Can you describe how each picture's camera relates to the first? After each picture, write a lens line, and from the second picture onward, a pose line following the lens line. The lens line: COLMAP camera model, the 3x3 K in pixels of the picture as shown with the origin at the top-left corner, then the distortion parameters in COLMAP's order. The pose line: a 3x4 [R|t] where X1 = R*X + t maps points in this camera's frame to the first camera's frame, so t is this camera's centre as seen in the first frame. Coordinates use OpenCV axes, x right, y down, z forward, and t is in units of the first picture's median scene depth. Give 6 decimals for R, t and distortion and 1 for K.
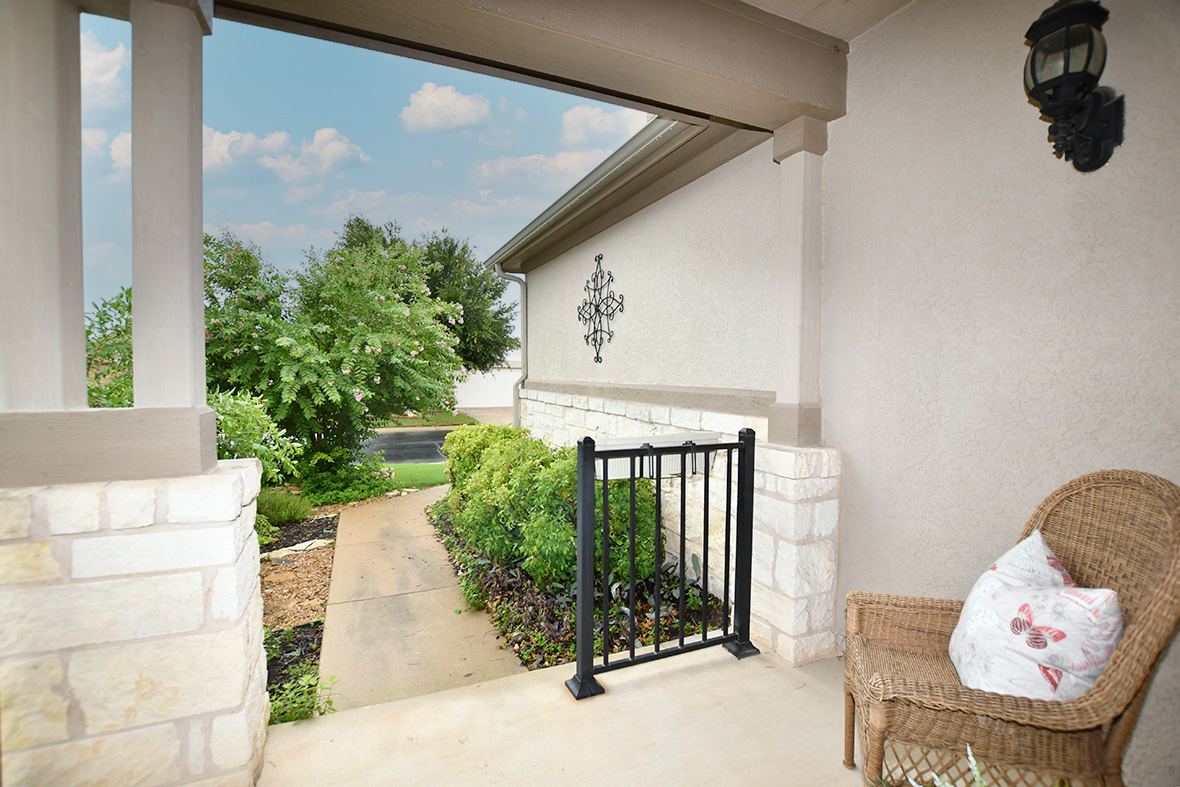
lens RADIAL K [[523.6, 0, 586.8], [0, 523.6, 393.4], [0, 0, 1]] dist [-0.019116, -0.000400]
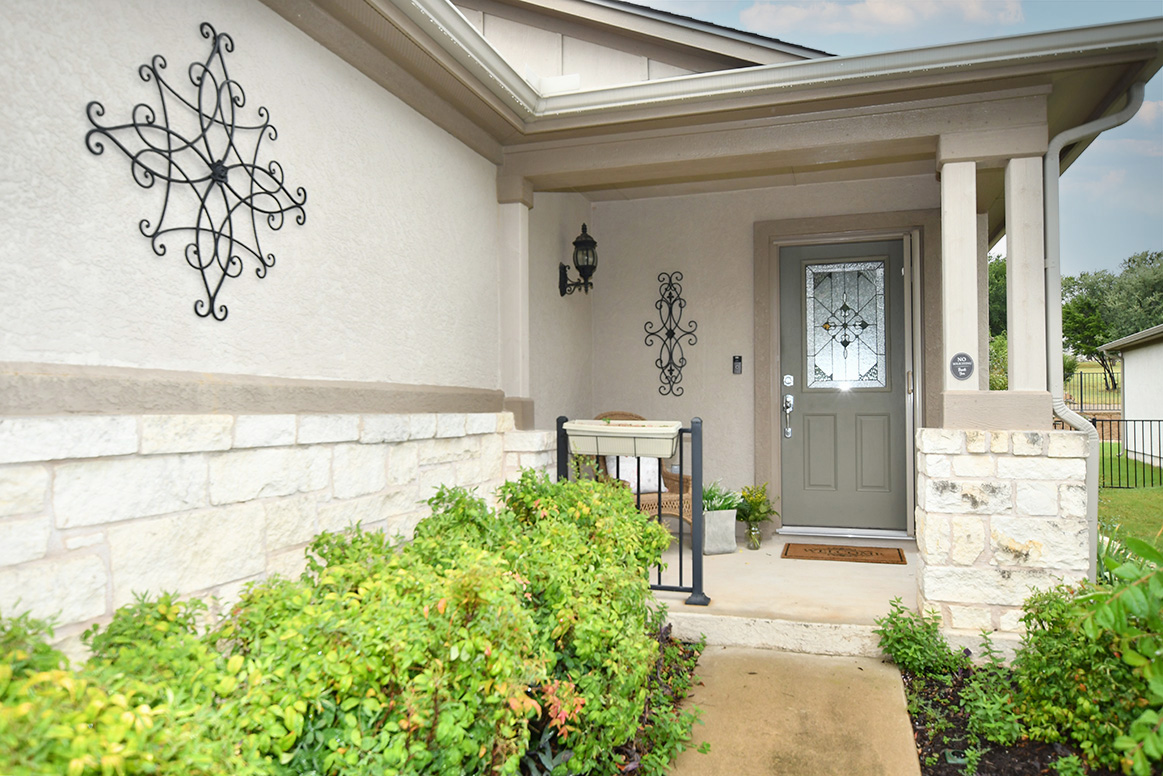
lens RADIAL K [[818.6, 0, 579.6], [0, 818.6, 387.0], [0, 0, 1]] dist [0.000578, -0.000106]
pose [[-0.748386, 0.014803, 0.663098, -0.567516], [0.027574, 0.999581, 0.008806, -0.010982], [-0.662690, 0.024875, -0.748481, 1.313457]]
